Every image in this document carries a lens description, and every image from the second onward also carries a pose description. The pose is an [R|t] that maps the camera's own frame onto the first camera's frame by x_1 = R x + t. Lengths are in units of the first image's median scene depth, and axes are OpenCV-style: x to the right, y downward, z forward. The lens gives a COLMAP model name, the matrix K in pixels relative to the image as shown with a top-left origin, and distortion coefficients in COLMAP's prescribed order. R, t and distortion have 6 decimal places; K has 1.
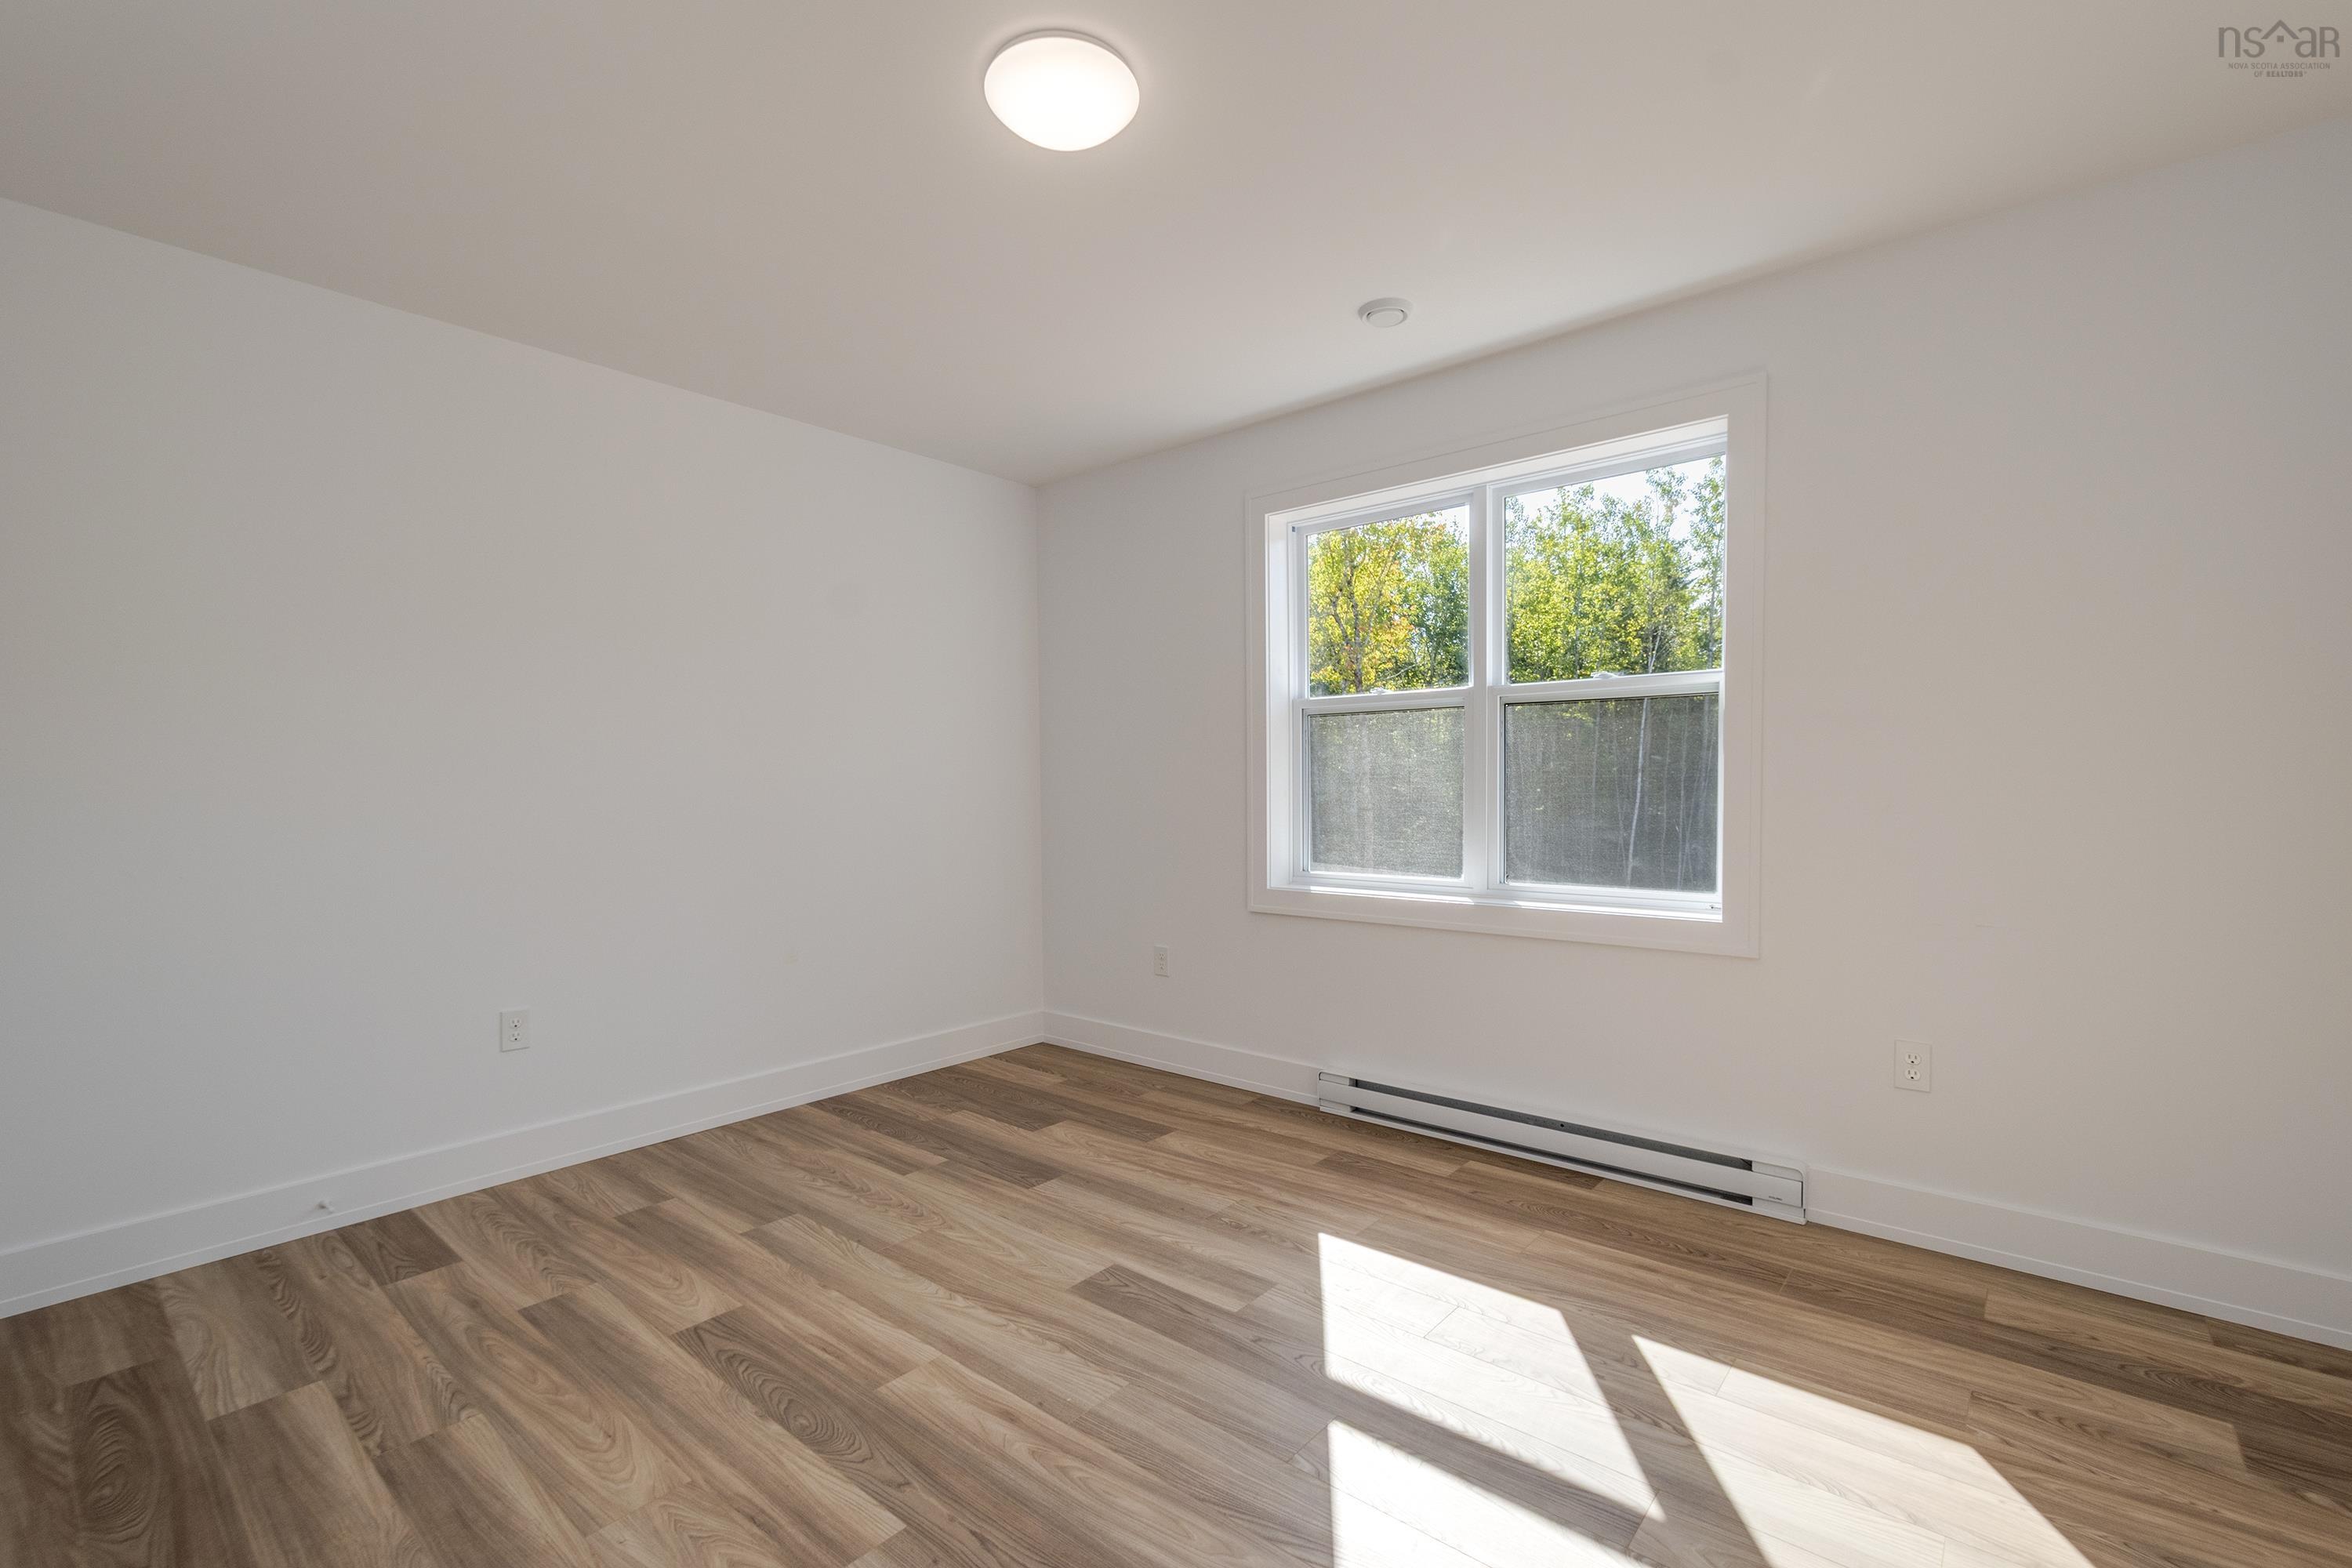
lens RADIAL K [[1051.6, 0, 1175.0], [0, 1051.6, 763.5], [0, 0, 1]] dist [-0.000849, -0.000147]
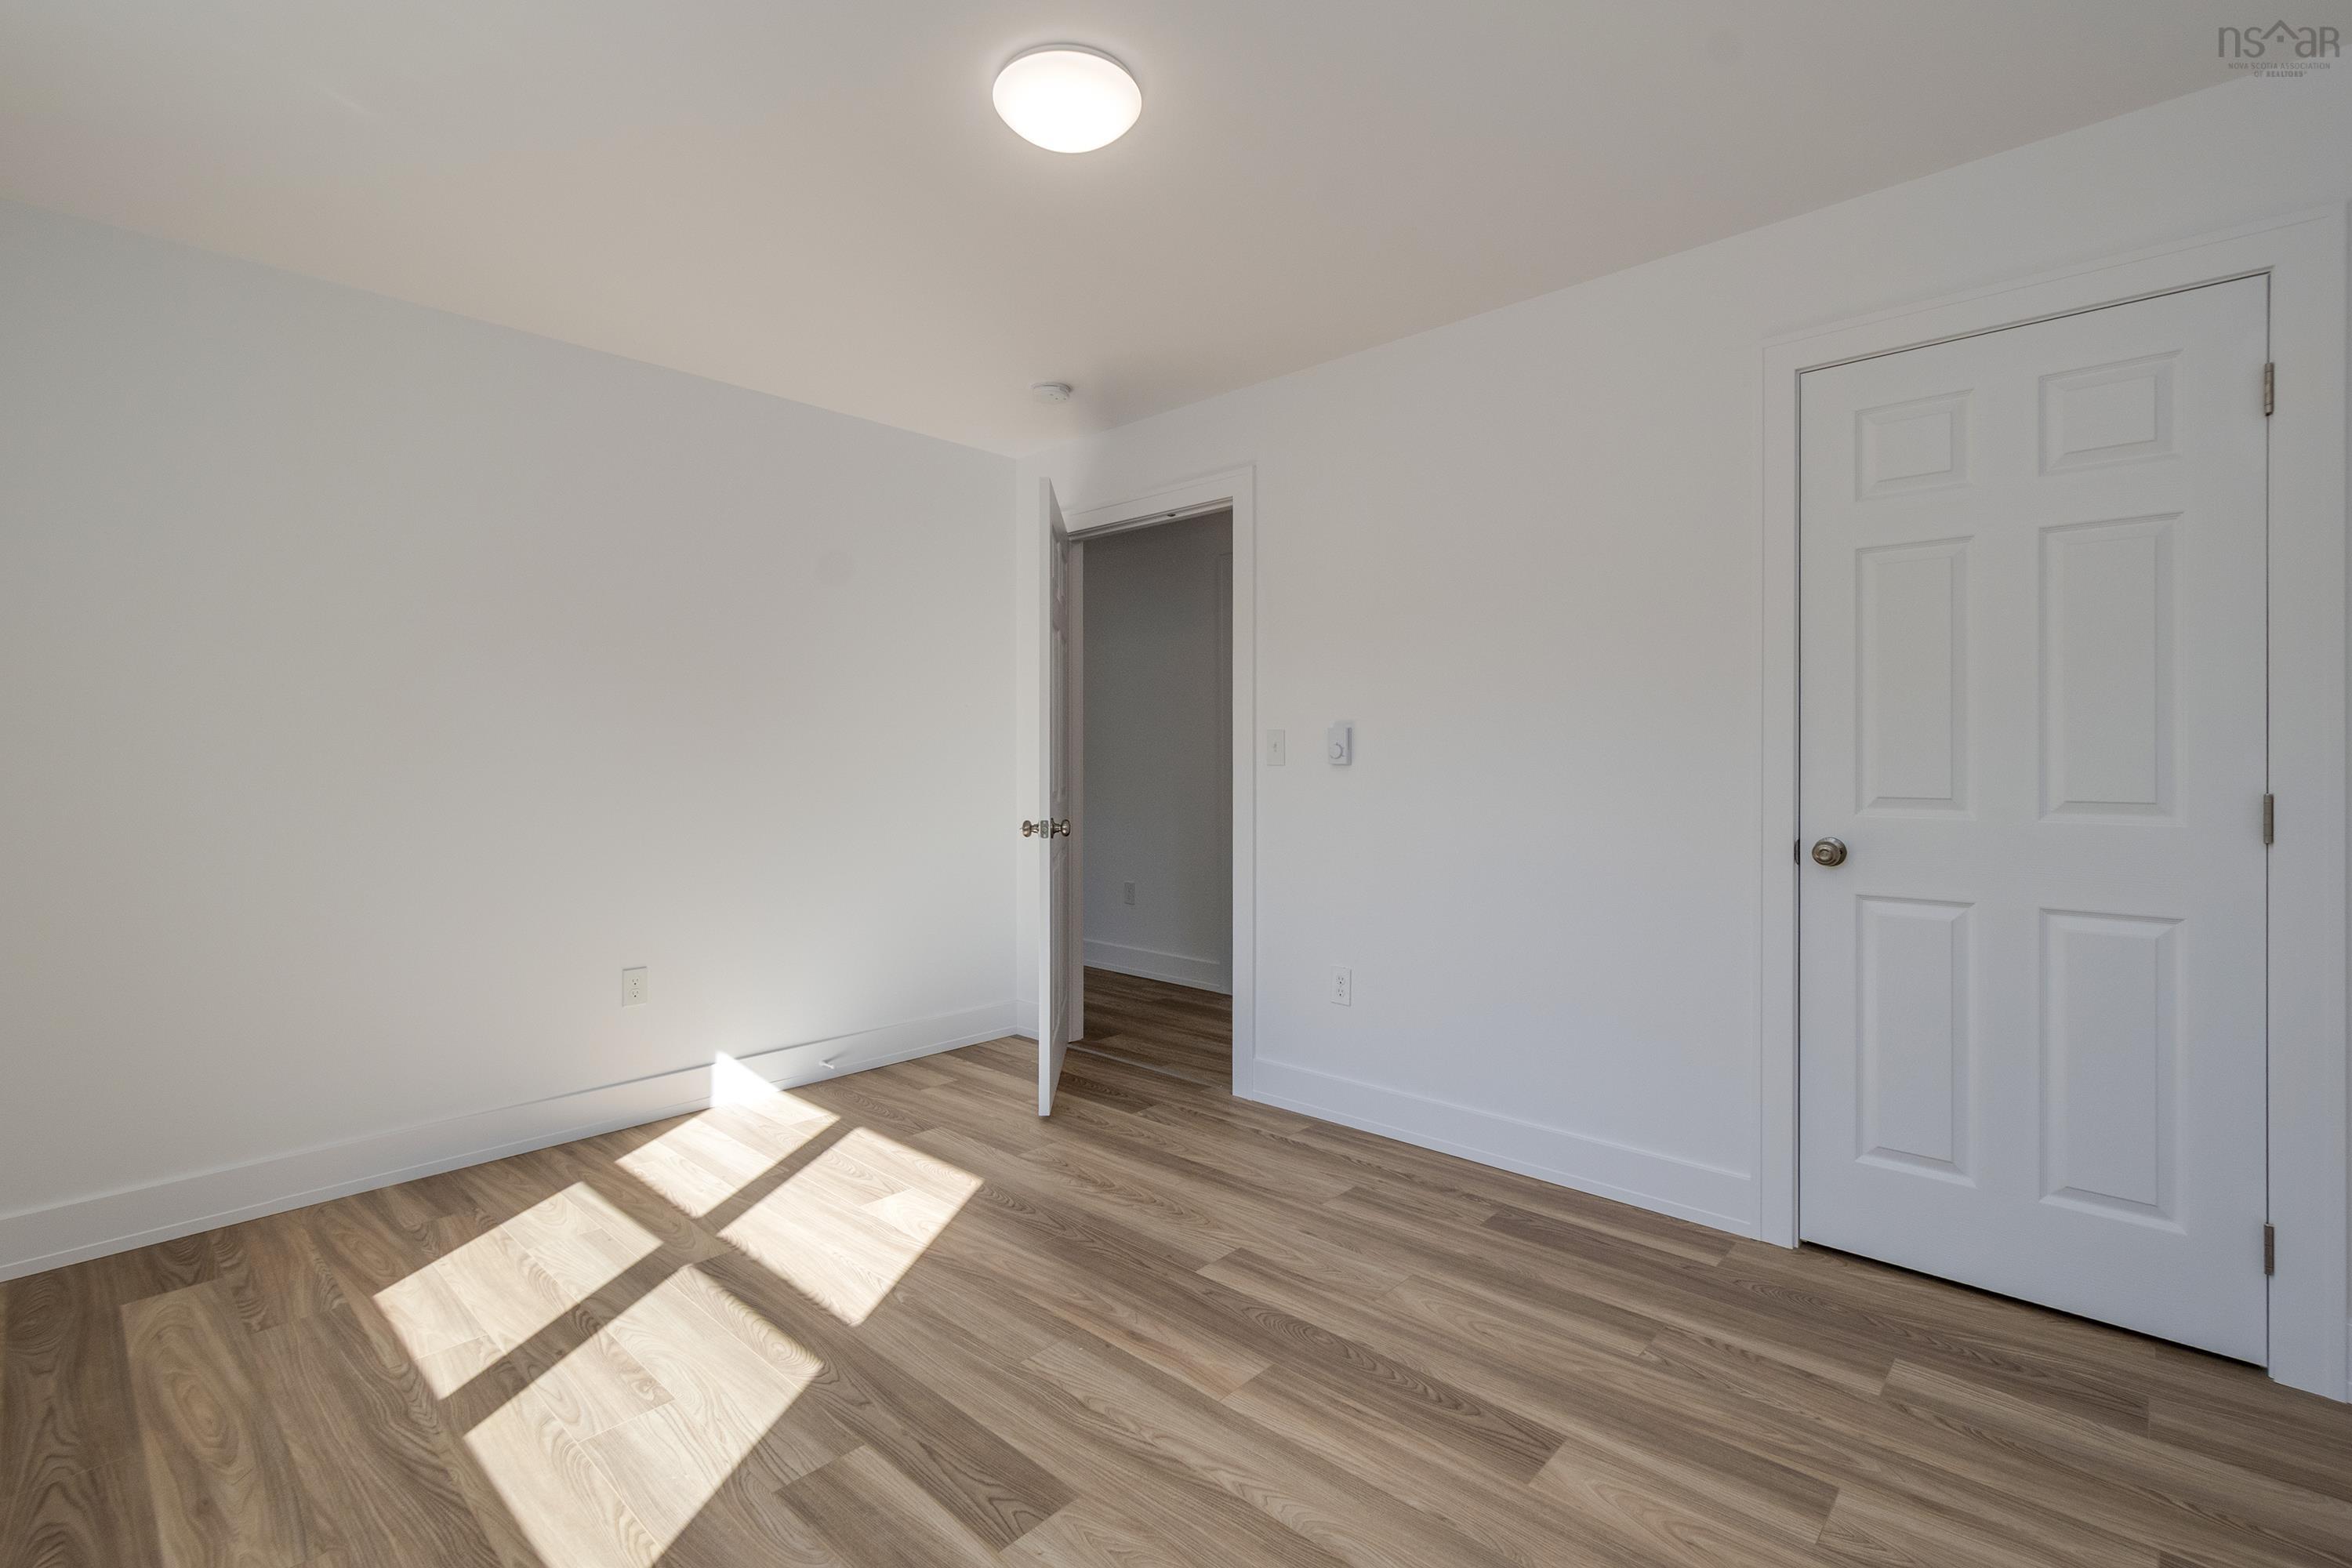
lens RADIAL K [[1051.6, 0, 1175.0], [0, 1051.6, 763.5], [0, 0, 1]] dist [-0.000849, -0.000147]
pose [[-0.999364, 0.011808, 0.033653, -0.222937], [0.011273, 0.999808, -0.016039, 0.034230], [-0.033836, -0.015650, -0.999305, 1.933466]]
